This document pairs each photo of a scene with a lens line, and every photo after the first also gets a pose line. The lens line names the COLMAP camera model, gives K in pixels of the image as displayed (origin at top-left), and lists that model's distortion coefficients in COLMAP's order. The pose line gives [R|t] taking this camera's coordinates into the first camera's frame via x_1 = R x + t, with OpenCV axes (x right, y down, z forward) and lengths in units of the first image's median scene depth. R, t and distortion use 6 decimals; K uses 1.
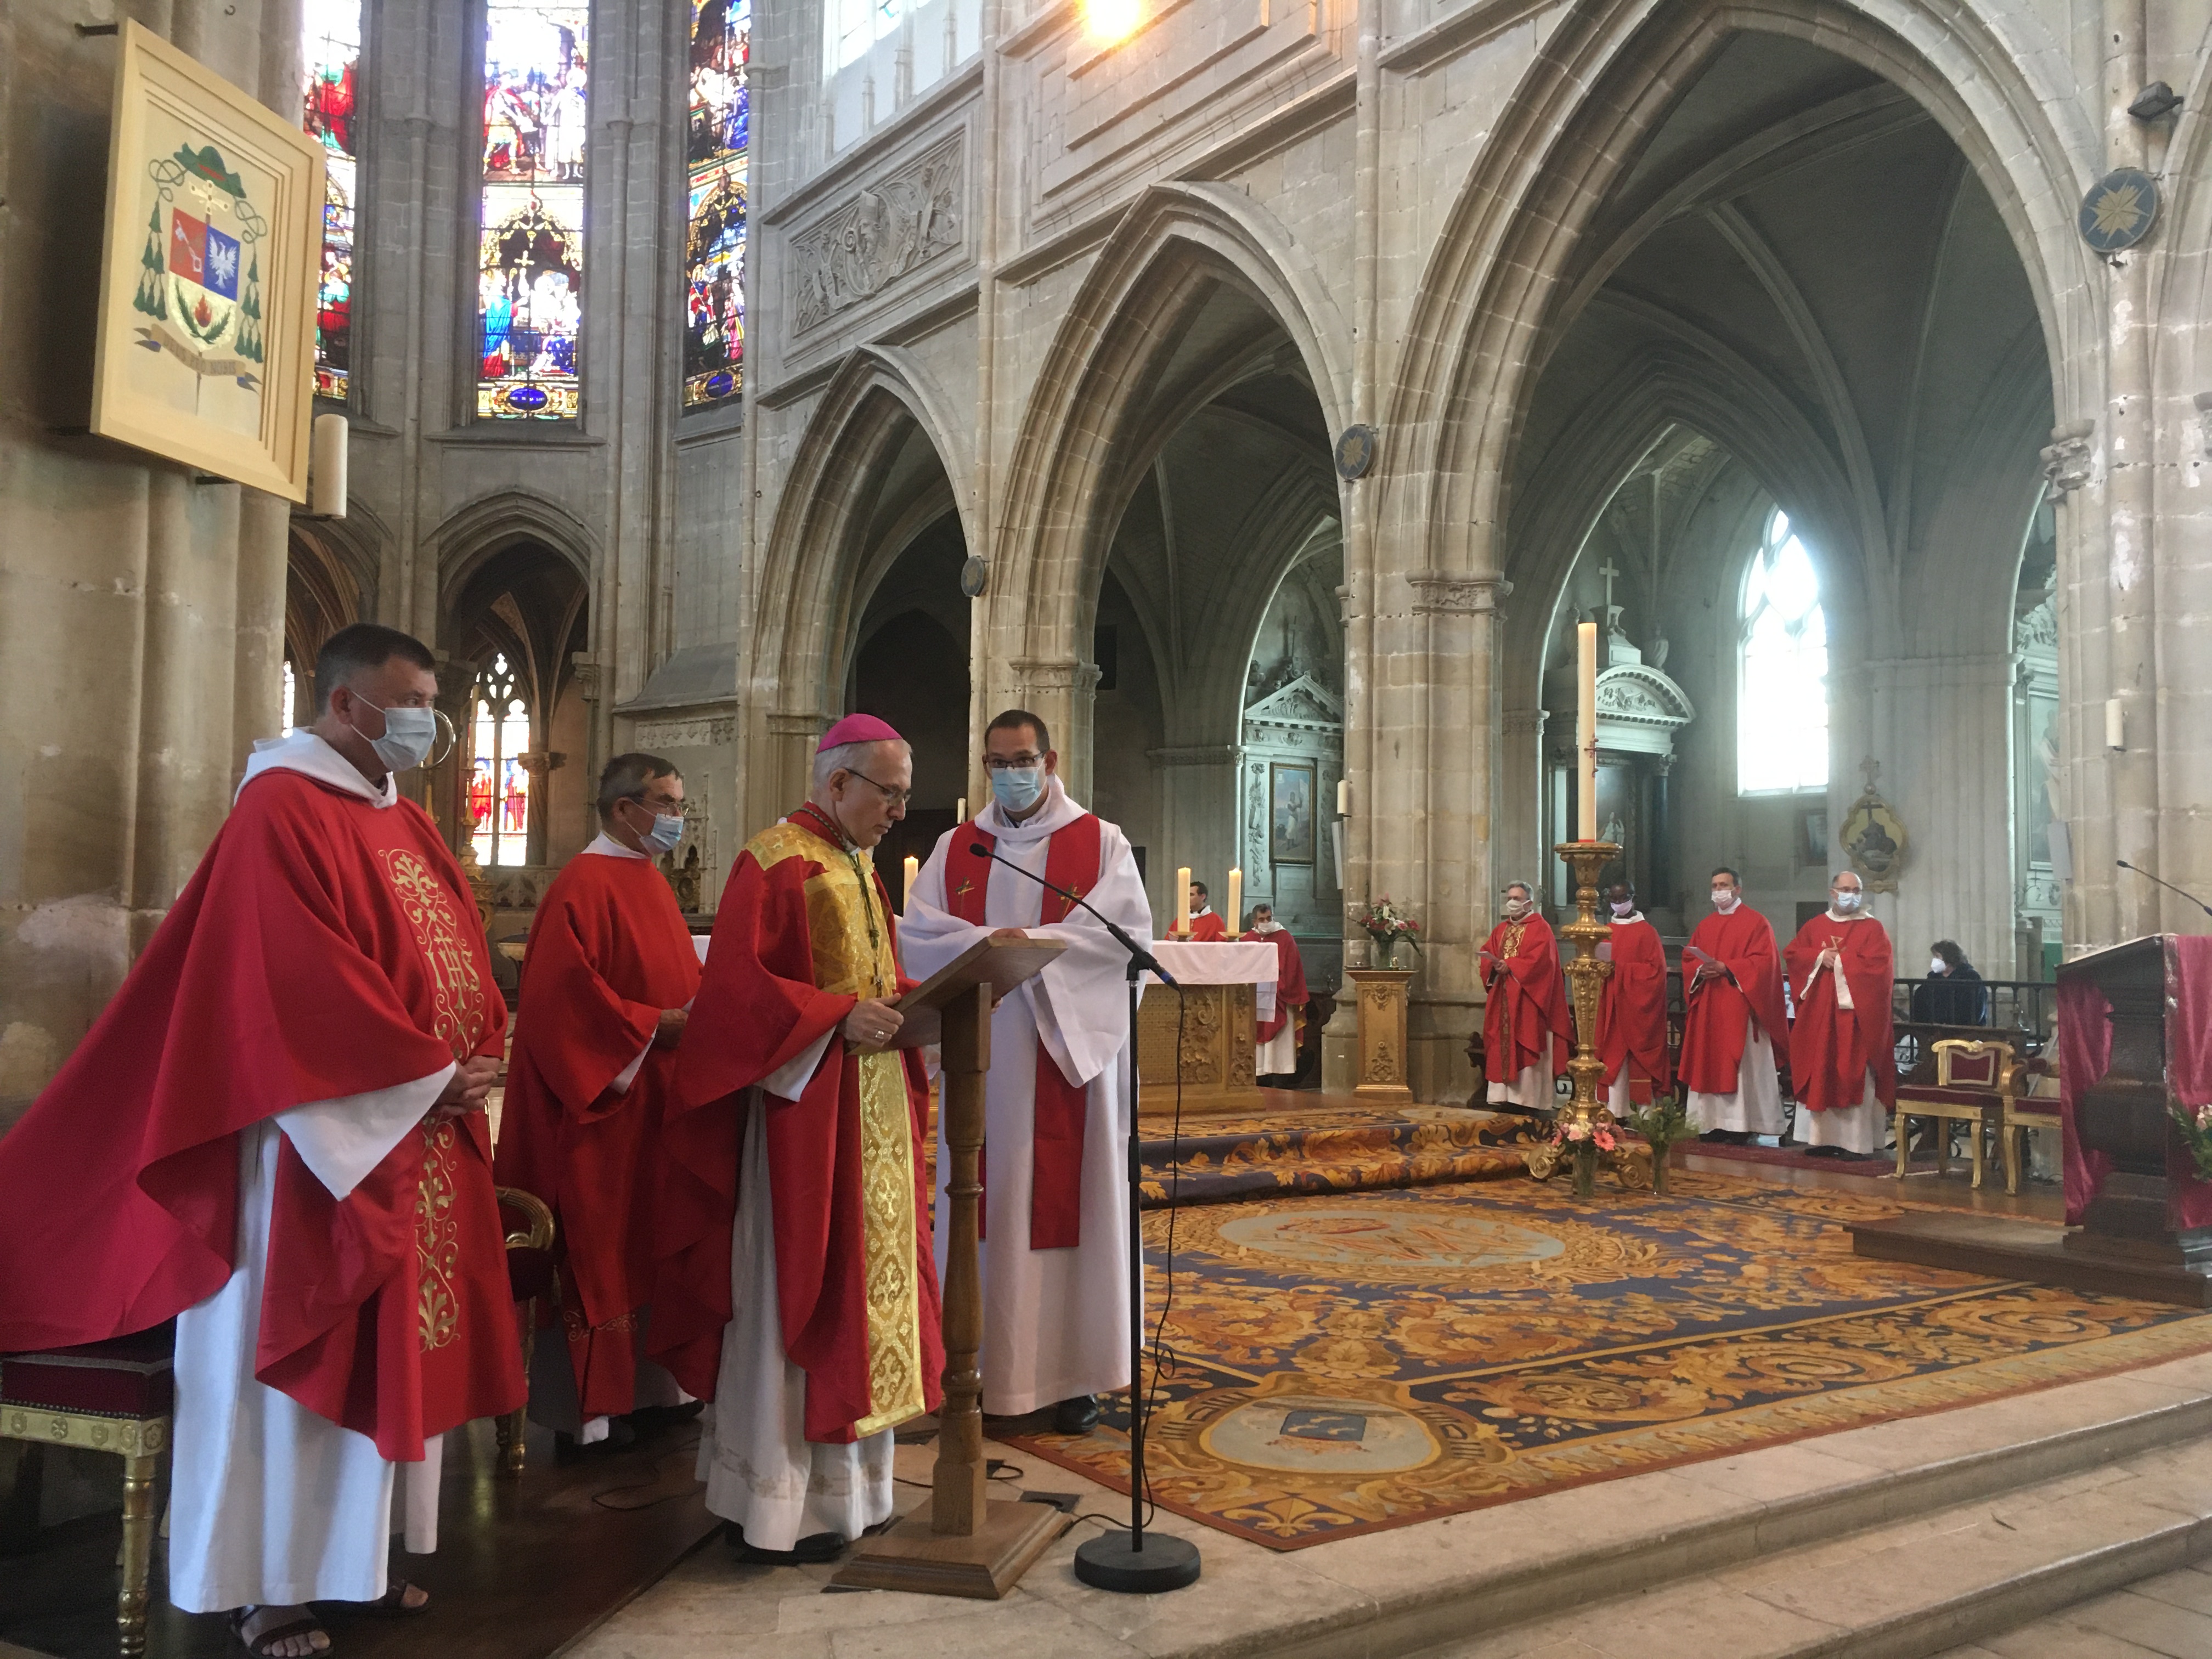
lens RADIAL K [[1847.6, 0, 1106.0], [0, 1847.6, 829.5], [0, 0, 1]] dist [0.062607, -0.086704]
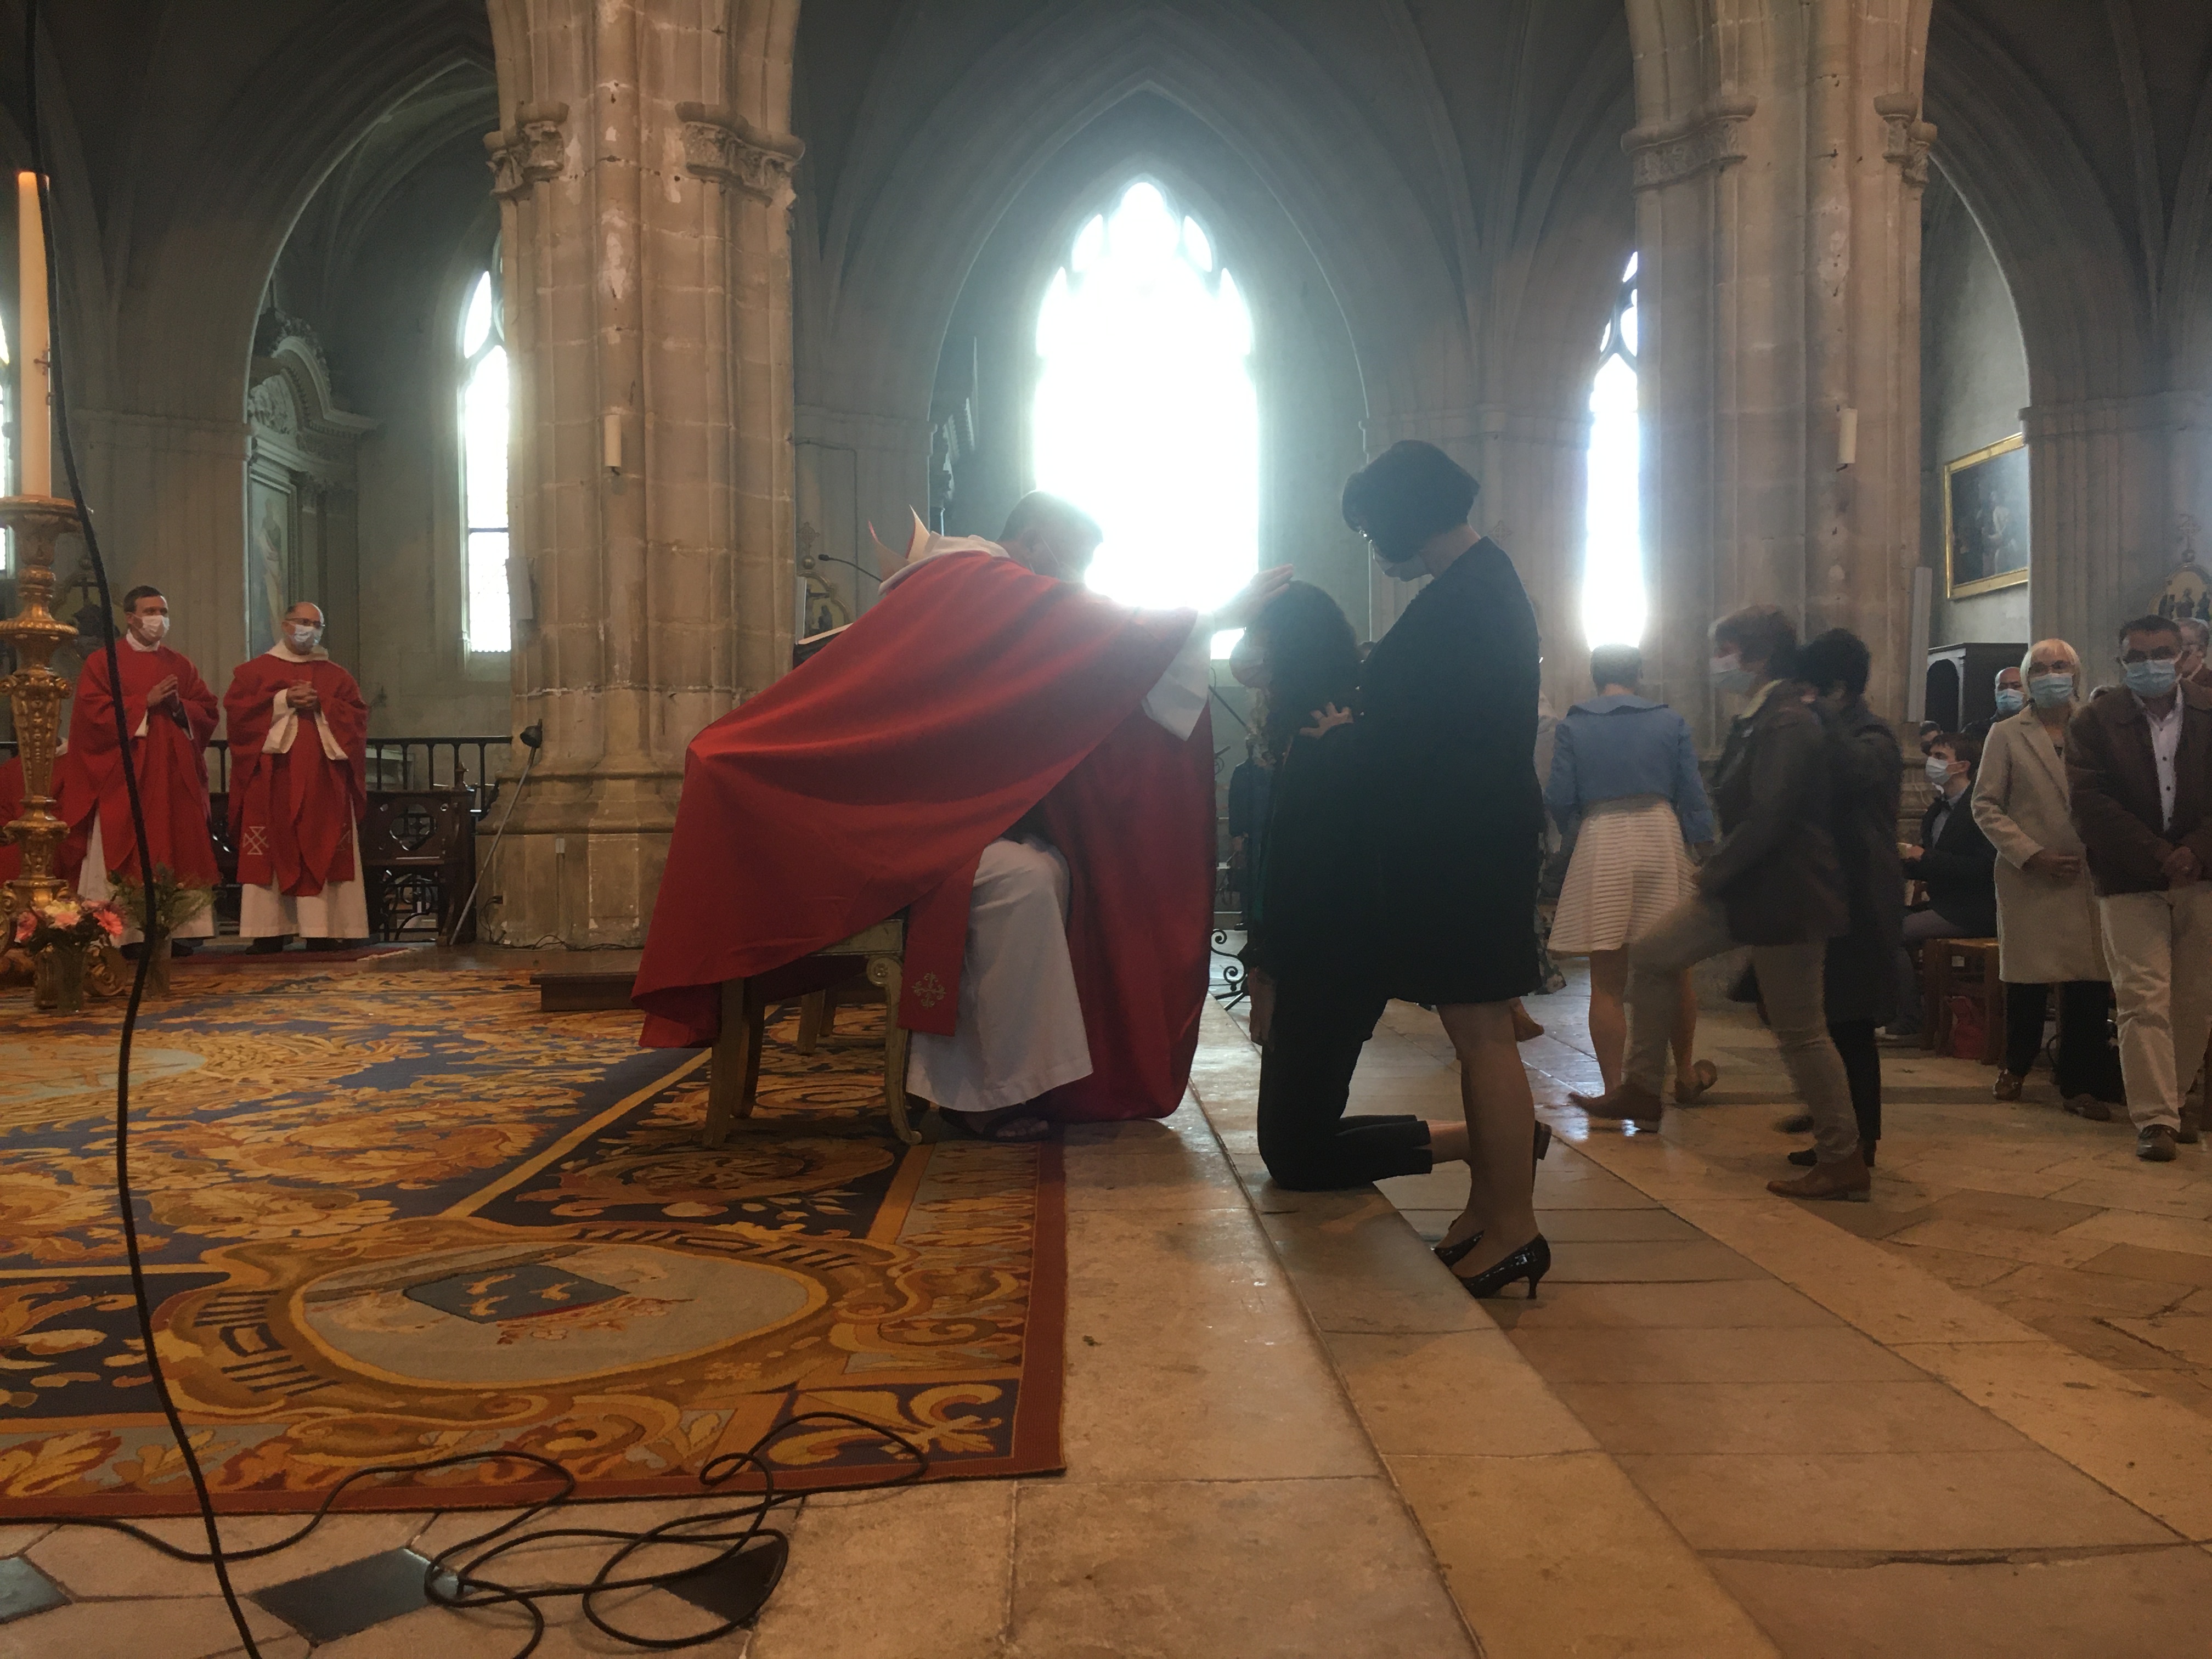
lens RADIAL K [[1872.9, 0, 1101.0], [0, 1872.9, 817.5], [0, 0, 1]] dist [0.091698, -0.127532]
pose [[0.555391, -0.024242, 0.831236, -0.103784], [-0.028855, 0.998411, 0.048397, 0.075637], [-0.831088, -0.050865, 0.553809, 0.274582]]
